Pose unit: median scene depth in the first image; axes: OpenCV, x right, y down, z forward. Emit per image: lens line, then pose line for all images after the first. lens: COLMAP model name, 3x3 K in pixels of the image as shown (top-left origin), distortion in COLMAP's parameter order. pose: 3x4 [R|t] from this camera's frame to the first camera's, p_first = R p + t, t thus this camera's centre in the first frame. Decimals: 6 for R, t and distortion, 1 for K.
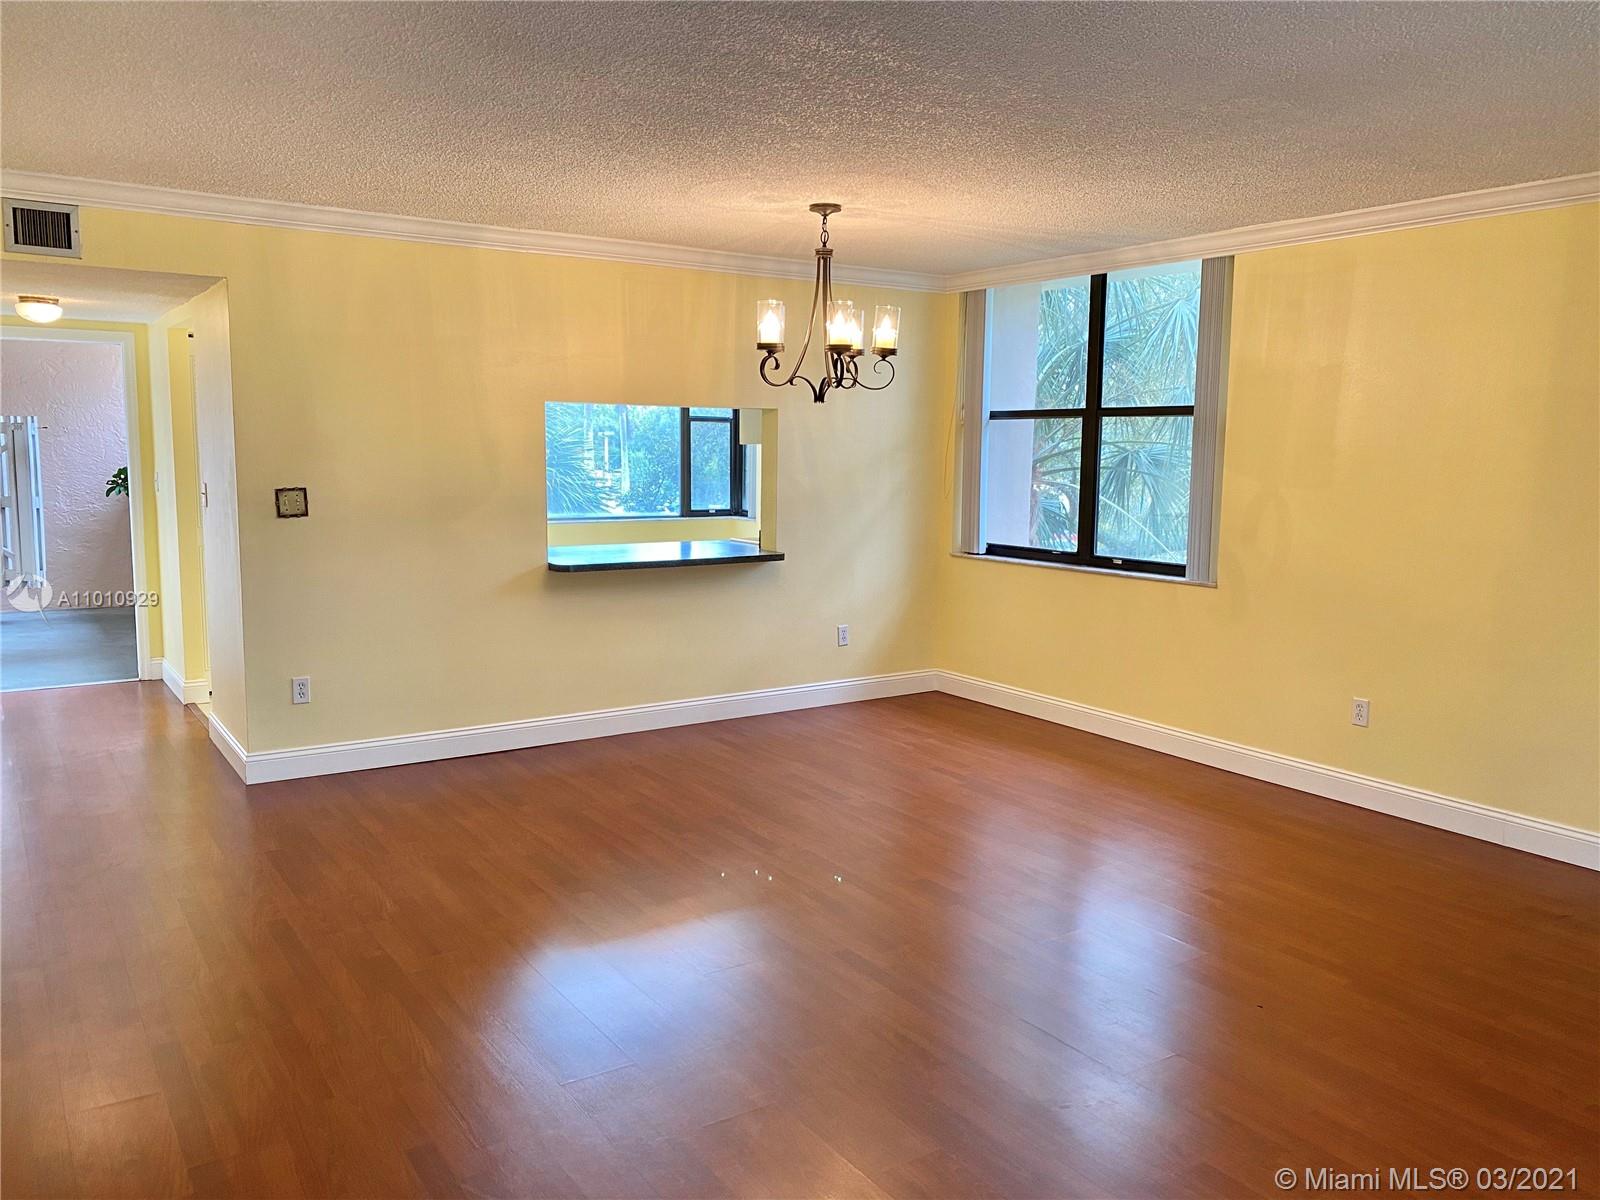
lens RADIAL K [[1223.5, 0, 797.1], [0, 1223.5, 597.3], [0, 0, 1]] dist [0.061692, -0.086821]
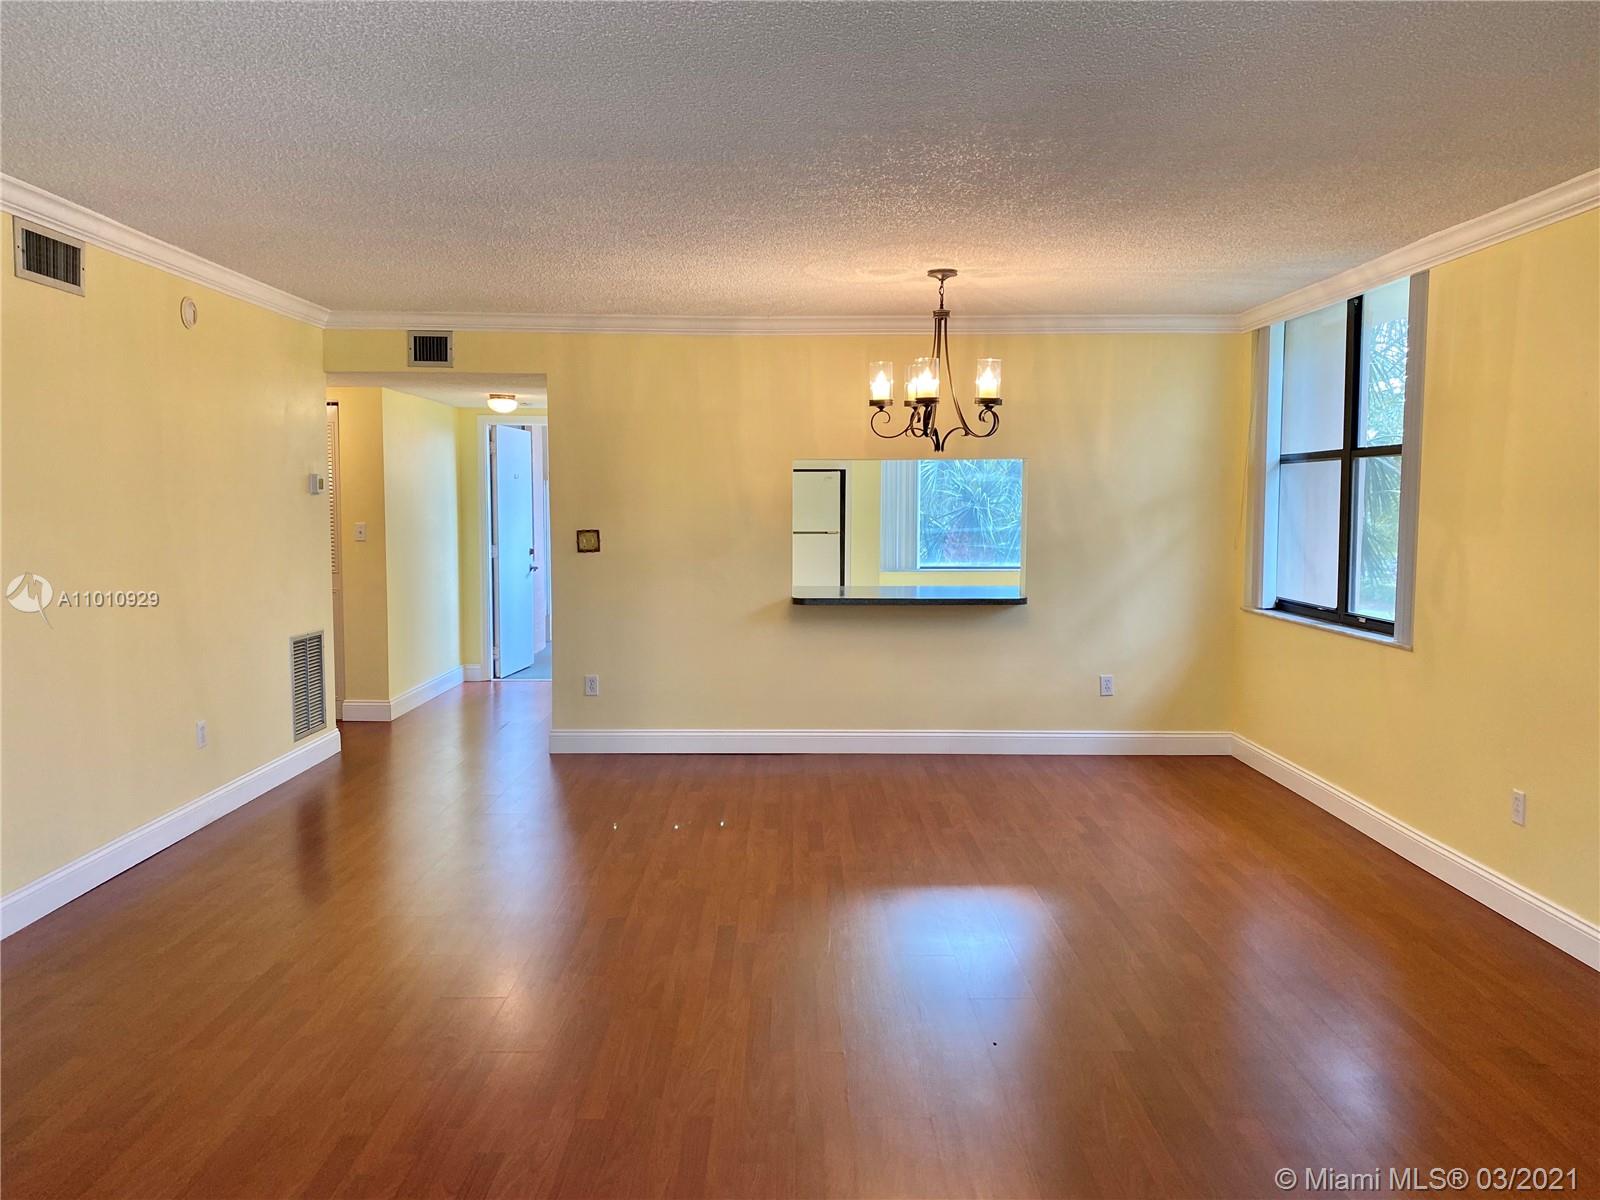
lens RADIAL K [[1223.5, 0, 794.3], [0, 1223.5, 602.8], [0, 0, 1]] dist [0.061692, -0.086821]
pose [[0.832834, 0.037847, -0.552228, 0.453067], [-0.063724, 0.997582, -0.027736, 0.010032], [0.549843, 0.058289, 0.833232, 0.037049]]
